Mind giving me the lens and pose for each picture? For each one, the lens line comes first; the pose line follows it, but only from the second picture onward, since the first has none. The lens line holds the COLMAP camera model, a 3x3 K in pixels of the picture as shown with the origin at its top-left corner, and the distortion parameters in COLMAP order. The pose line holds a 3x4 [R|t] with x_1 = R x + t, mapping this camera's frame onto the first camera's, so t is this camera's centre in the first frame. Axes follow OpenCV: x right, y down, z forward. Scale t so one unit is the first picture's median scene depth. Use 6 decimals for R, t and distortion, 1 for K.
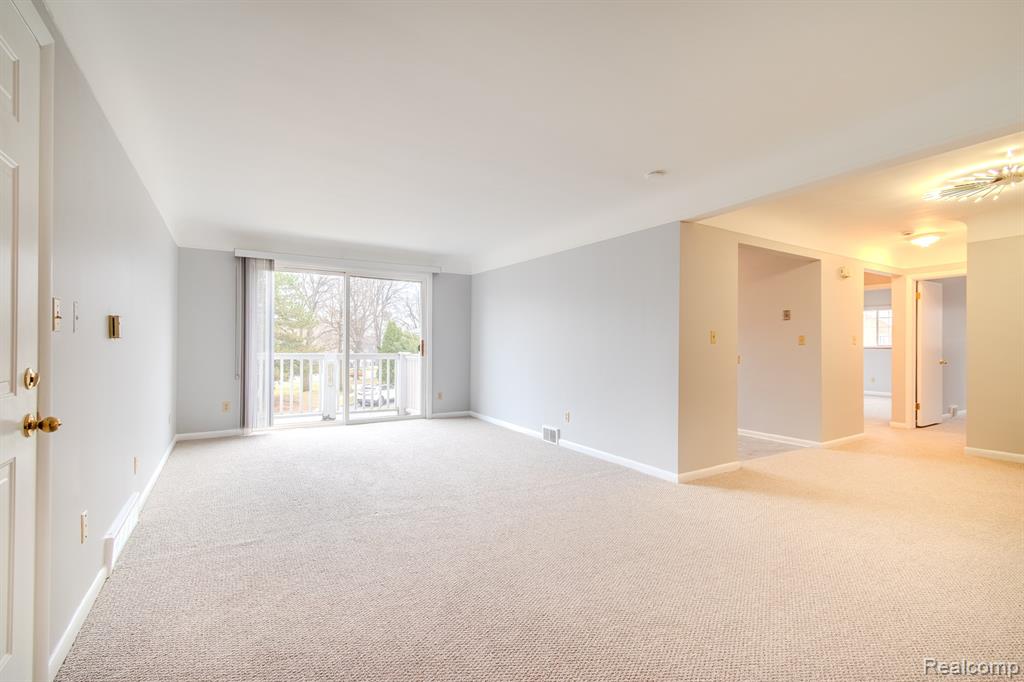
lens RADIAL K [[452.9, 0, 517.7], [0, 452.9, 341.6], [0, 0, 1]] dist [-0.001351, 0.000047]
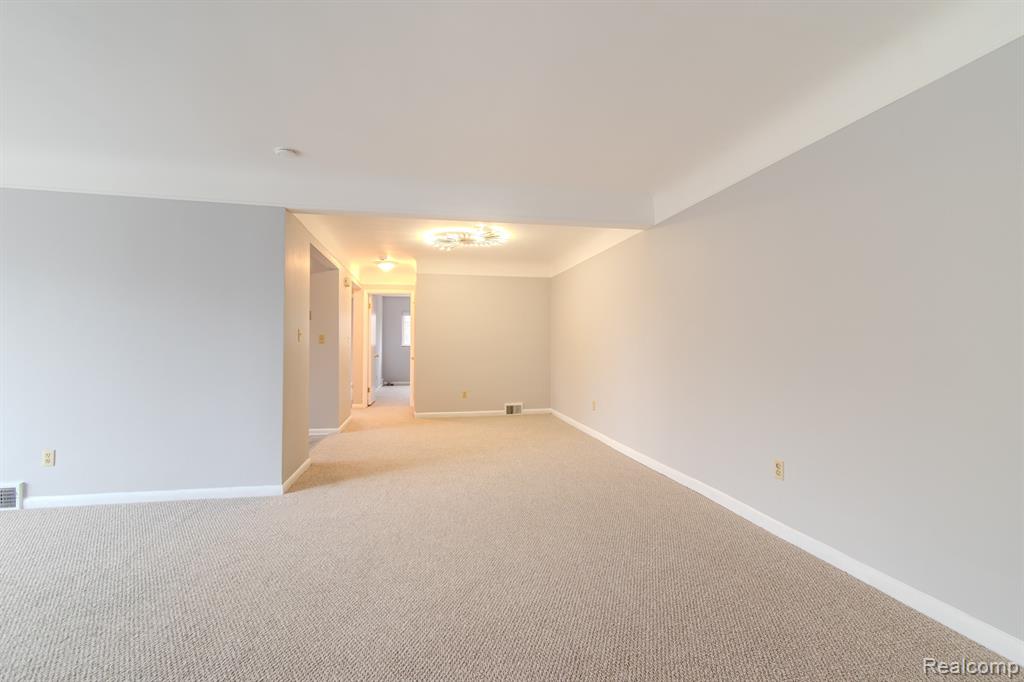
lens RADIAL K [[452.9, 0, 517.7], [0, 452.9, 341.6], [0, 0, 1]] dist [-0.001351, 0.000047]
pose [[0.337607, 0.004928, 0.941274, -0.253668], [-0.009710, 0.999951, -0.001753, 0.000928], [-0.941237, -0.008548, 0.337638, 0.180314]]
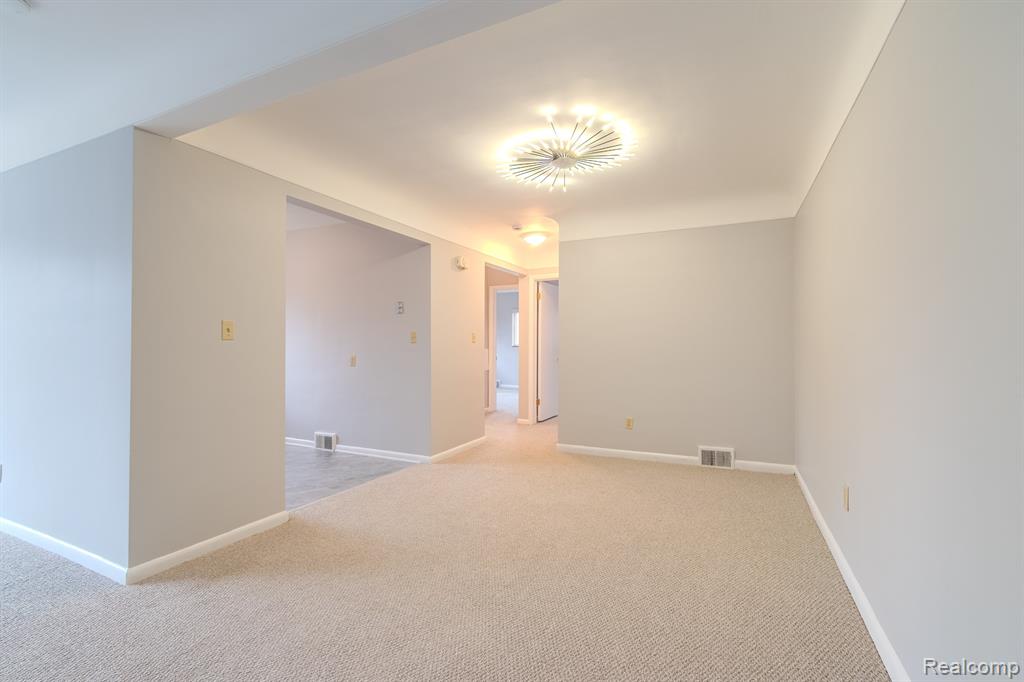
lens RADIAL K [[452.9, 0, 517.7], [0, 452.9, 341.6], [0, 0, 1]] dist [-0.001351, 0.000047]
pose [[0.836420, 0.001863, 0.548085, 0.331737], [-0.002991, 0.999995, 0.001166, 0.003135], [-0.548080, -0.002614, 0.836422, 0.186143]]
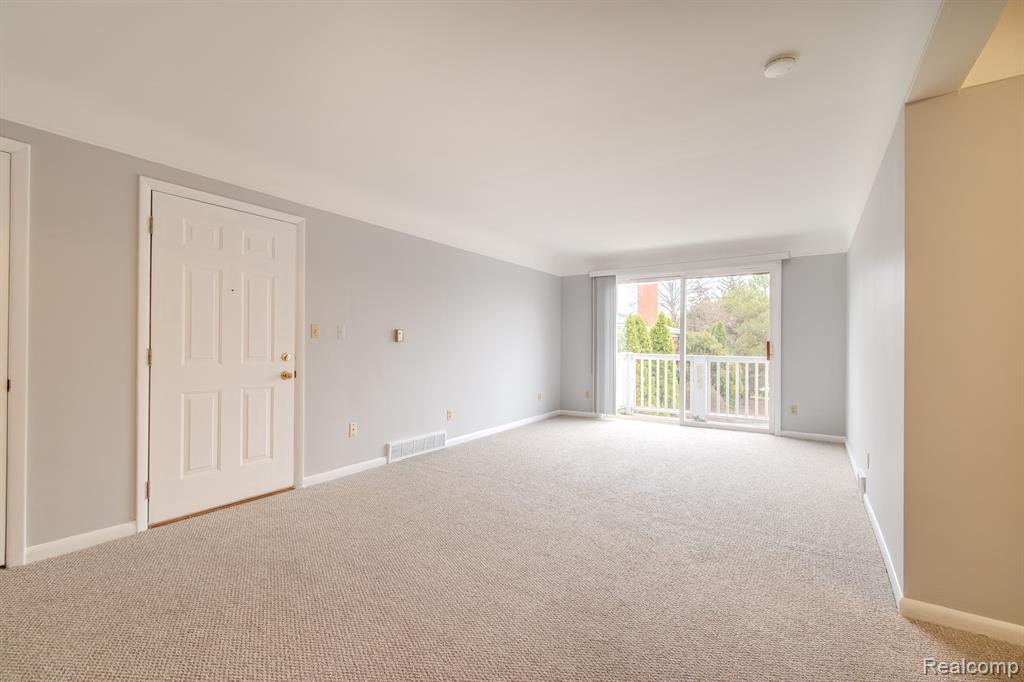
lens RADIAL K [[452.9, 0, 517.7], [0, 452.9, 341.6], [0, 0, 1]] dist [-0.001351, 0.000047]
pose [[0.424299, -0.008944, -0.905478, 0.471418], [0.001577, 0.999957, -0.009138, 0.005352], [0.905521, 0.002449, 0.424295, 0.285838]]
